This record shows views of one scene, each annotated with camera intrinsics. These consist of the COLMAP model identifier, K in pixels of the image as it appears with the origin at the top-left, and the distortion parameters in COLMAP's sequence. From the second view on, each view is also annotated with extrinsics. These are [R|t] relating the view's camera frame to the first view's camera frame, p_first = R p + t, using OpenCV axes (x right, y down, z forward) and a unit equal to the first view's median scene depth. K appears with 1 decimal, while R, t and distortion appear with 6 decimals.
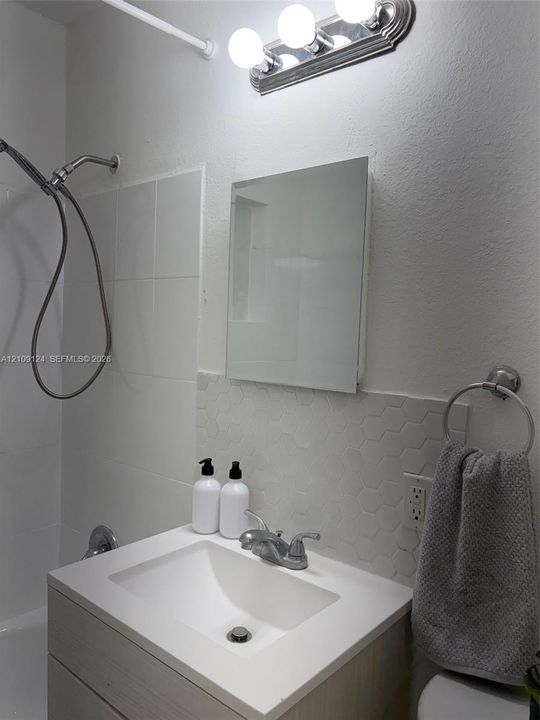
lens RADIAL K [[540.5, 0, 270.0], [0, 540.5, 360.0], [0, 0, 1]] dist [0.021240, -0.007825]
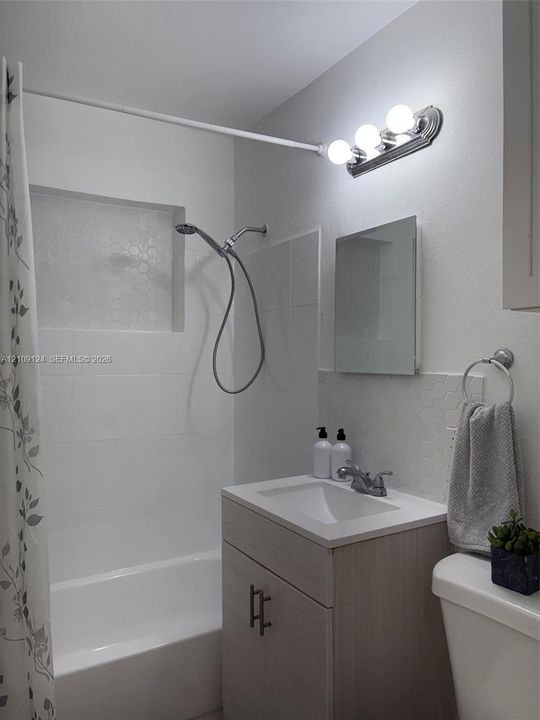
lens RADIAL K [[543.7, 0, 267.8], [0, 543.7, 364.1], [0, 0, 1]] dist [0.034625, -0.008813]
pose [[0.948462, -0.029927, -0.315476, 0.226668], [0.013266, 0.998408, -0.054826, 0.098631], [0.316614, 0.047815, 0.947348, -0.476638]]
